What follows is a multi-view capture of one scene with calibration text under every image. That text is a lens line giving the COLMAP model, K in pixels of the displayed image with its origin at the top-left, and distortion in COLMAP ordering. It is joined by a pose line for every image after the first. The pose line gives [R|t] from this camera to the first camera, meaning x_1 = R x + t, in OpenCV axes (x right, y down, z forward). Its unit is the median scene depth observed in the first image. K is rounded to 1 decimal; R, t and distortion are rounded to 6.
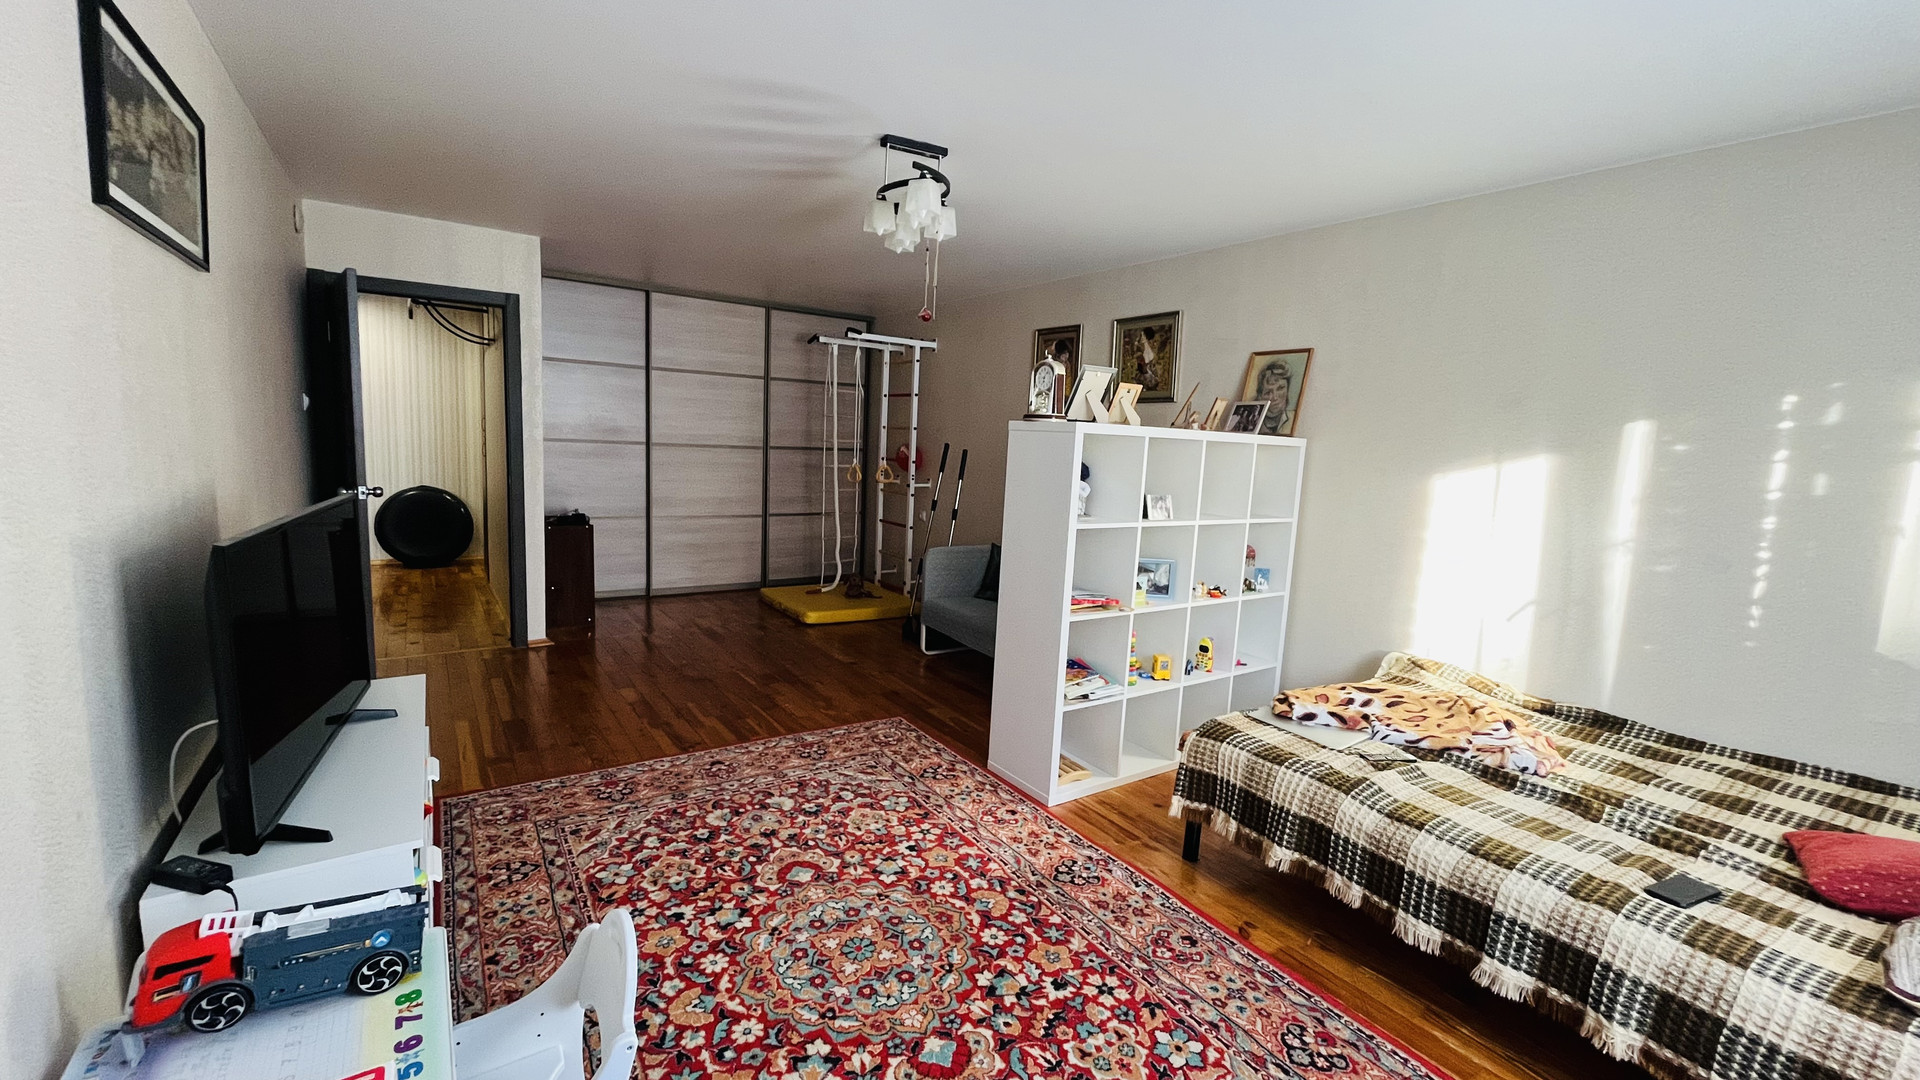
lens RADIAL K [[773.6, 0, 955.6], [0, 773.6, 544.7], [0, 0, 1]] dist [-0.002761, -0.000127]
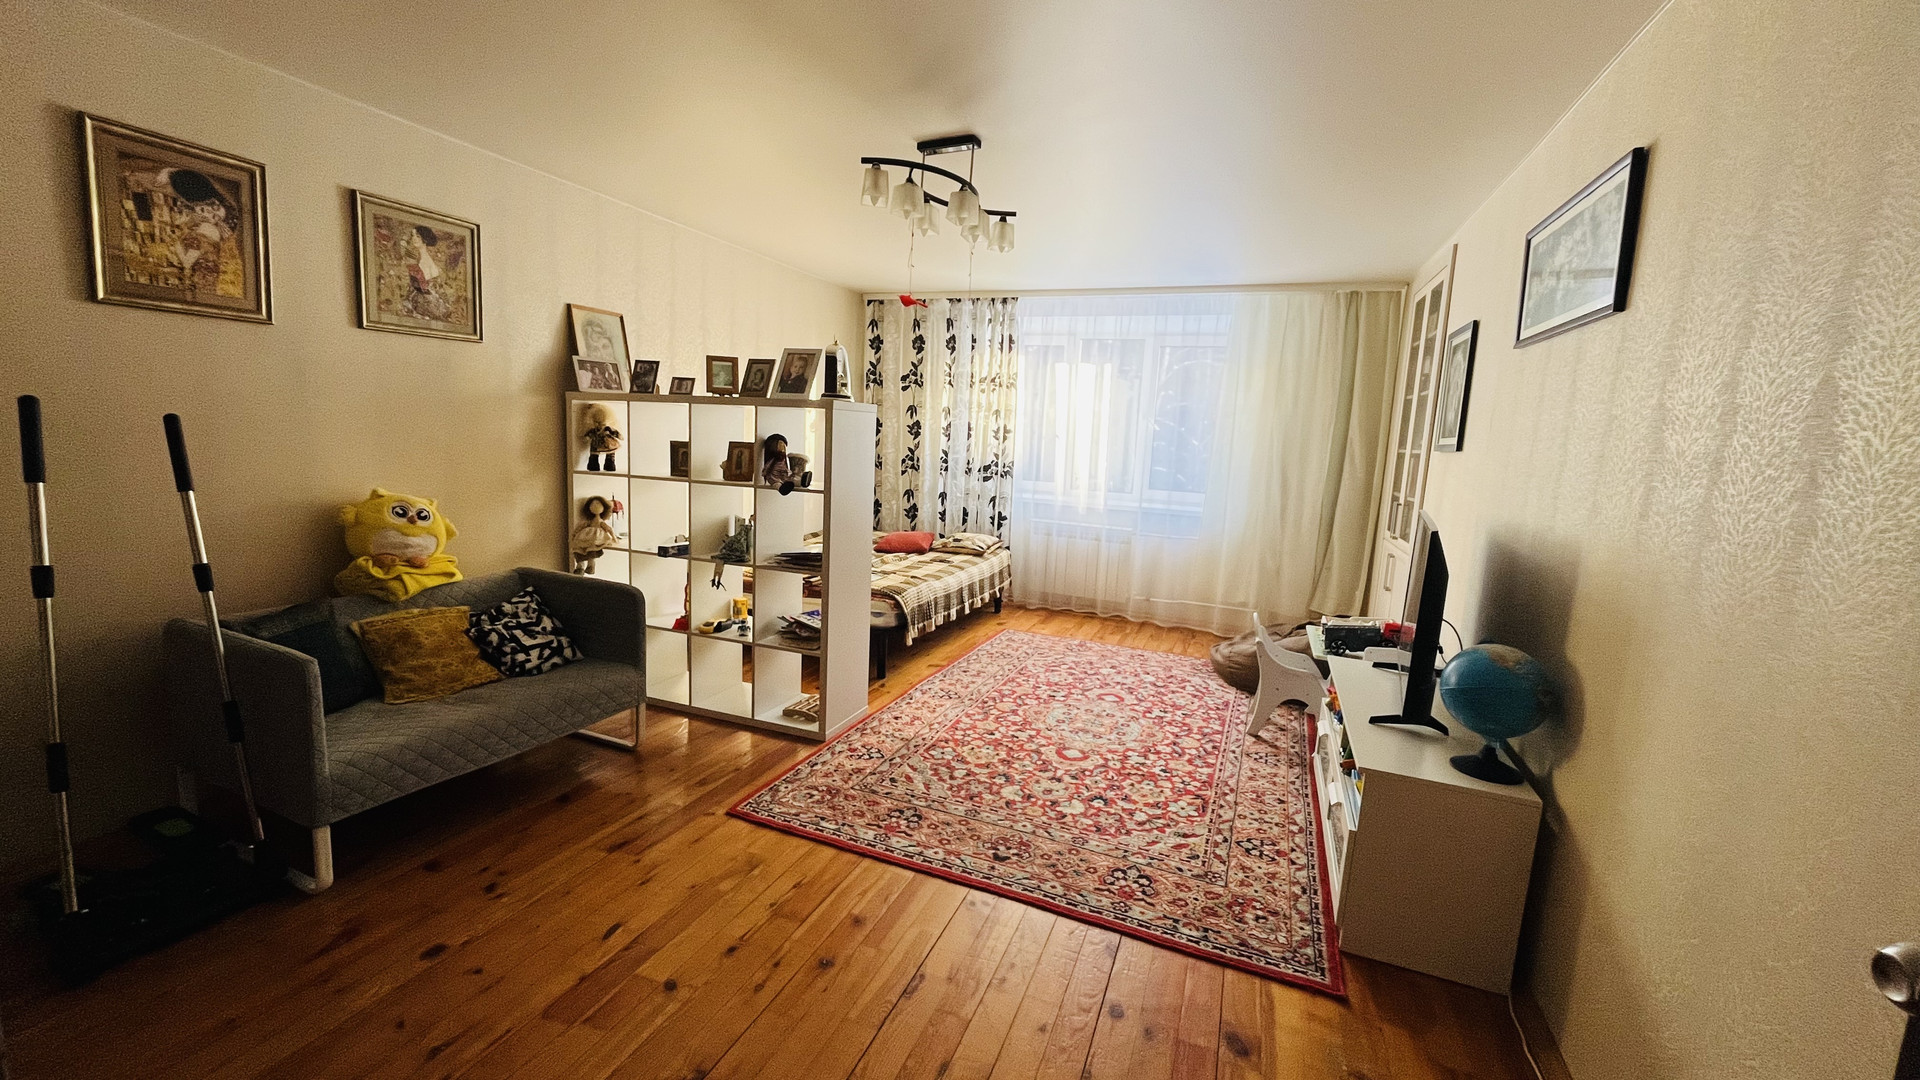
lens RADIAL K [[773.6, 0, 956.4], [0, 773.6, 525.1], [0, 0, 1]] dist [-0.002761, -0.000127]
pose [[-0.557338, -0.173693, 0.811915, -1.085745], [0.040030, 0.971115, 0.235230, -0.286958], [-0.829320, 0.163604, -0.534286, 1.768552]]
